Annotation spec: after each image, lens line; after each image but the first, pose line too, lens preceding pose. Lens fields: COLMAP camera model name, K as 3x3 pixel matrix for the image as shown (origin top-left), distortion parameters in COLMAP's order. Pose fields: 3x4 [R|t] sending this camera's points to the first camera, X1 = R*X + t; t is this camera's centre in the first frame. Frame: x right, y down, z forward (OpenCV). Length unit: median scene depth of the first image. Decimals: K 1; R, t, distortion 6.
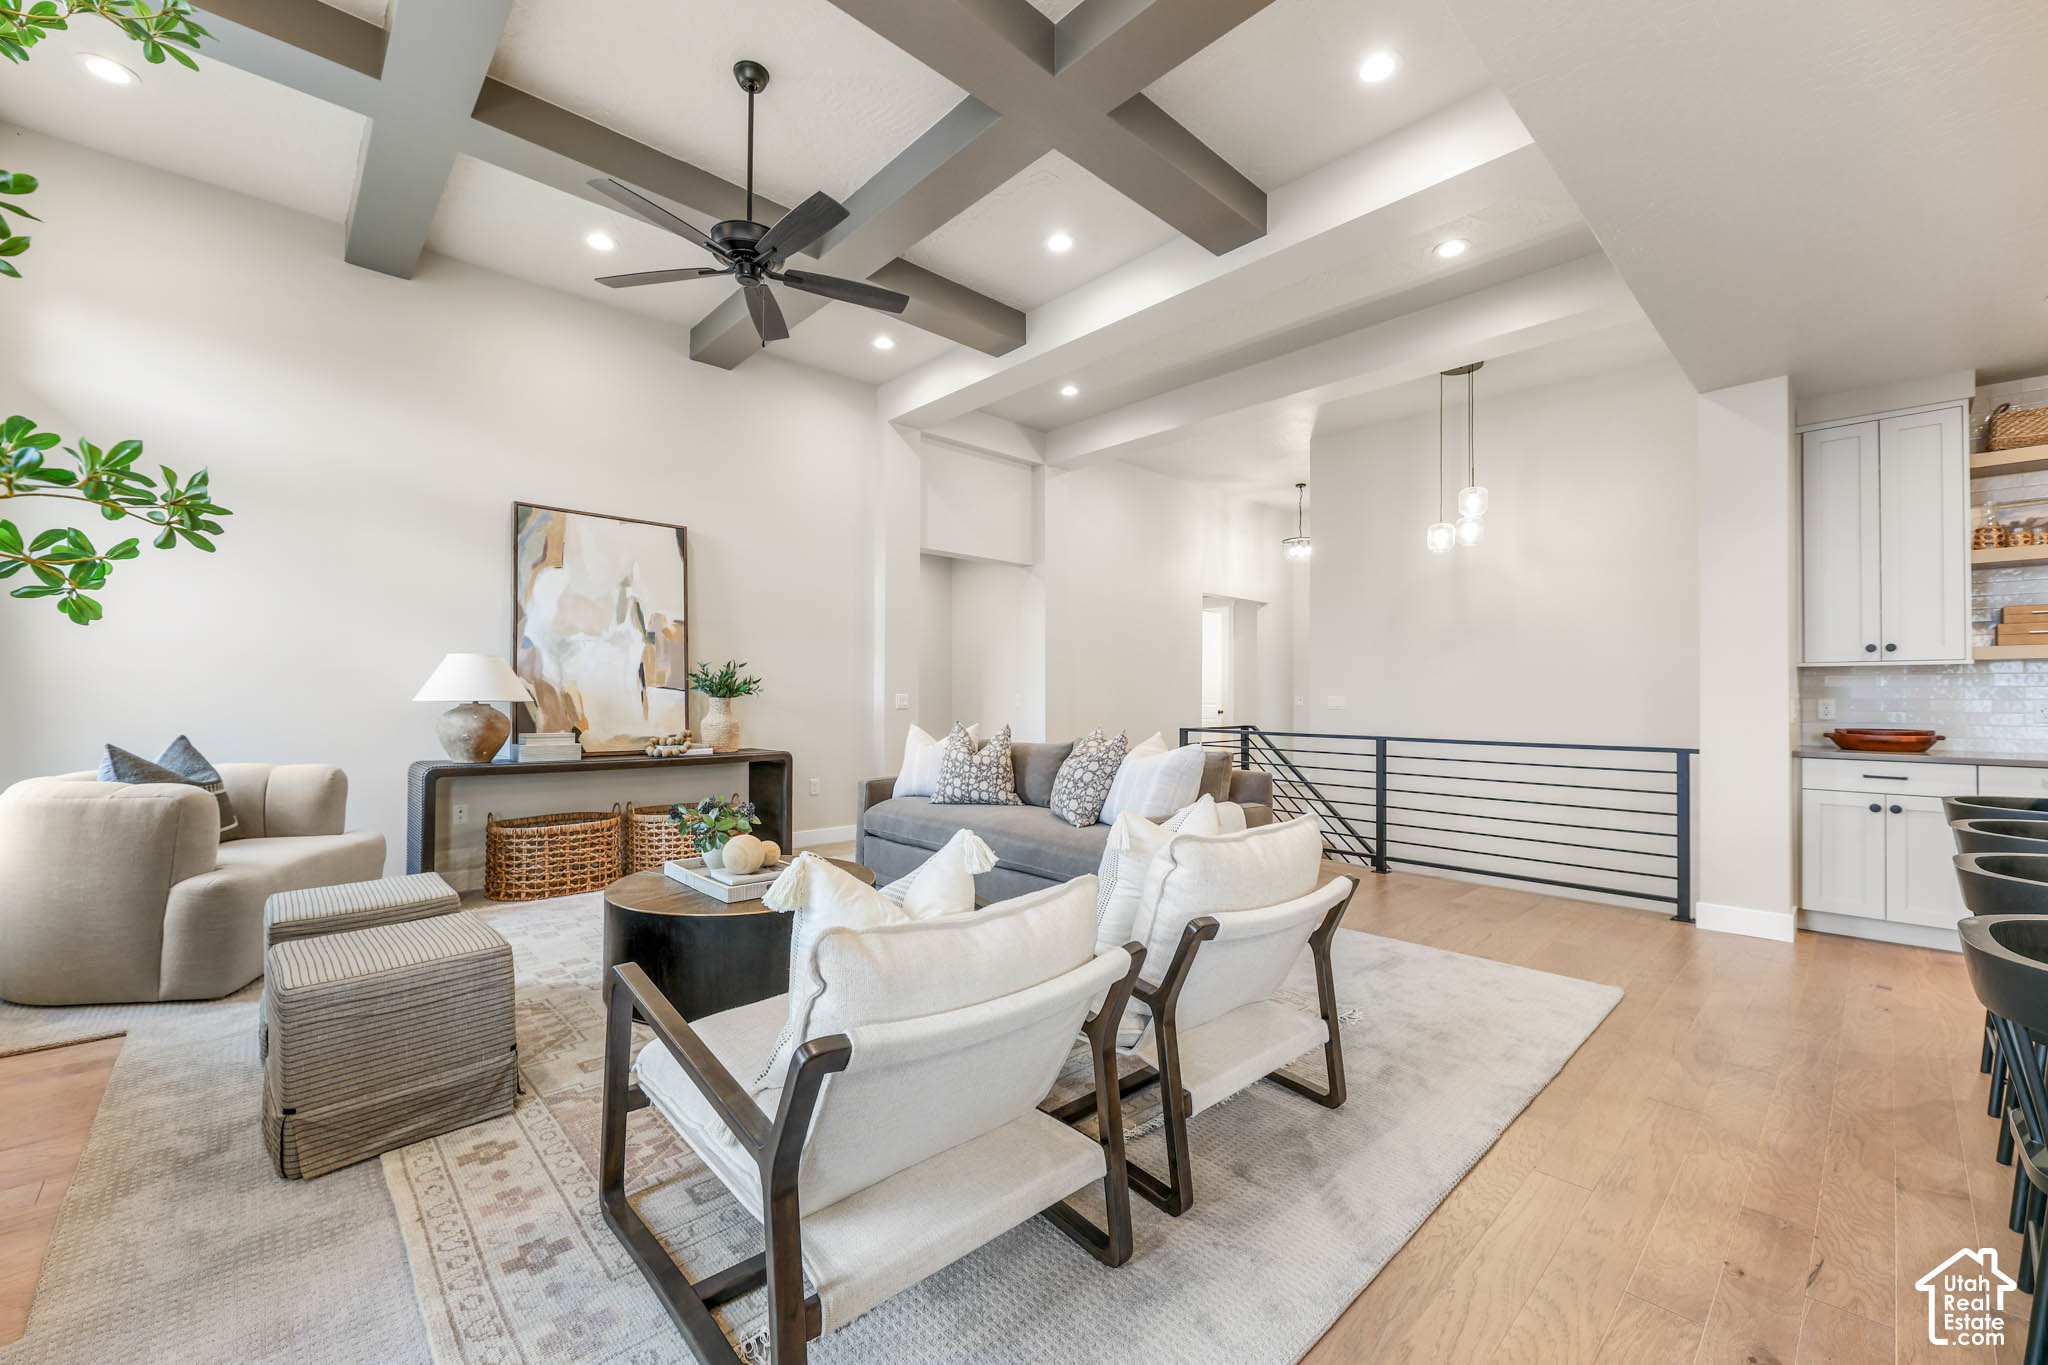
lens RADIAL K [[820.7, 0, 1022.2], [0, 820.7, 693.8], [0, 0, 1]] dist [-0.000577, -0.000063]
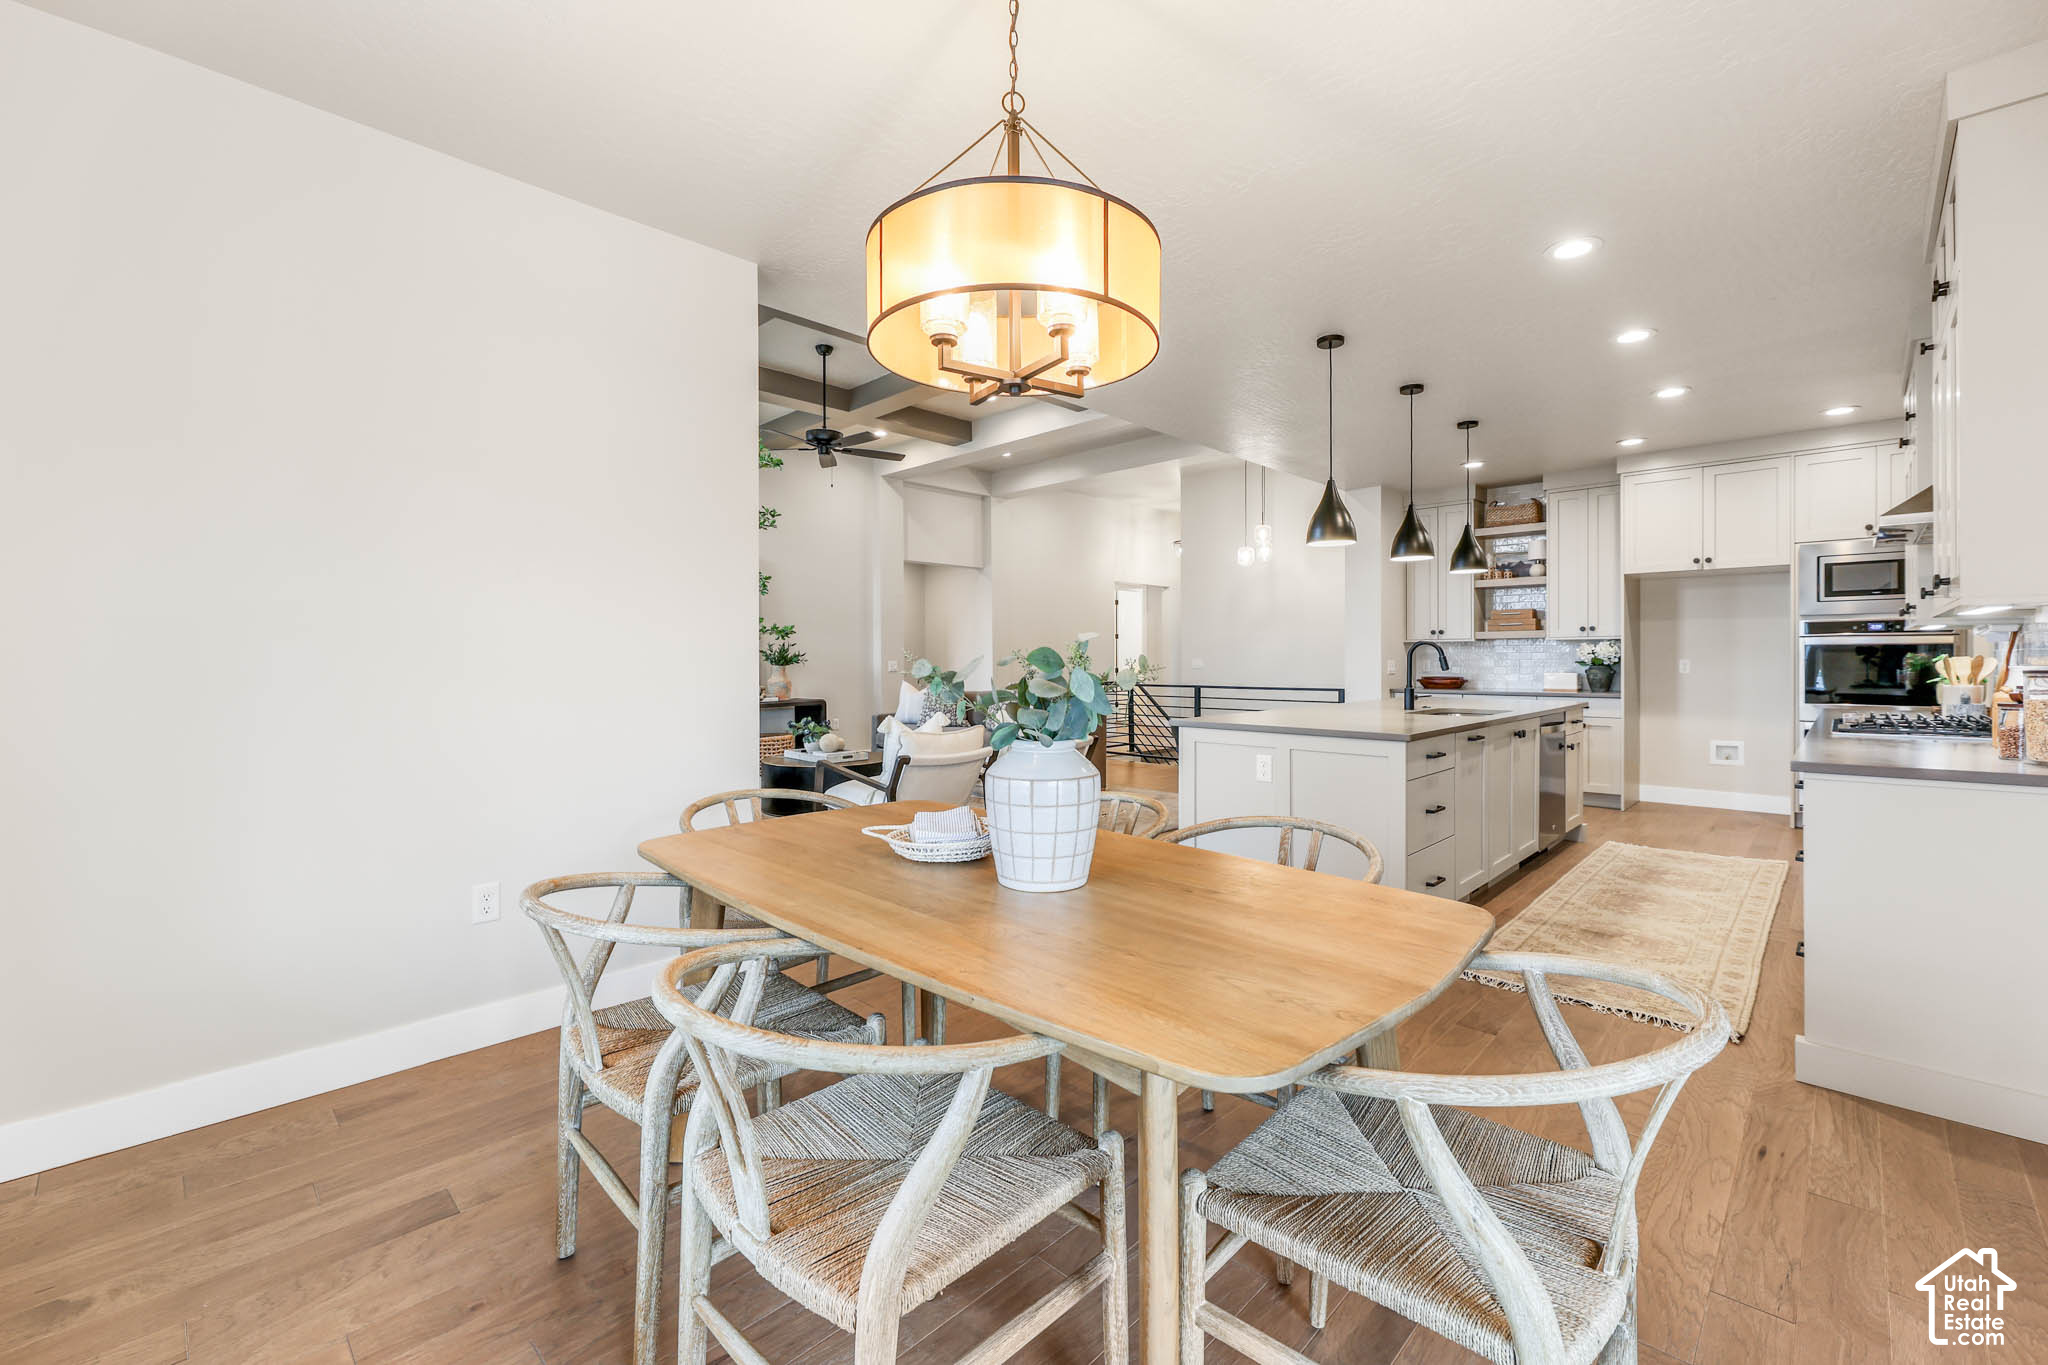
lens RADIAL K [[839.5, 0, 1032.0], [0, 839.5, 670.9], [0, 0, 1]] dist [-0.001638, -0.000244]
pose [[0.998838, -0.011014, 0.046916, 0.034208], [0.010076, 0.999745, 0.020188, -0.011391], [-0.047126, -0.019692, 0.998695, -0.563423]]
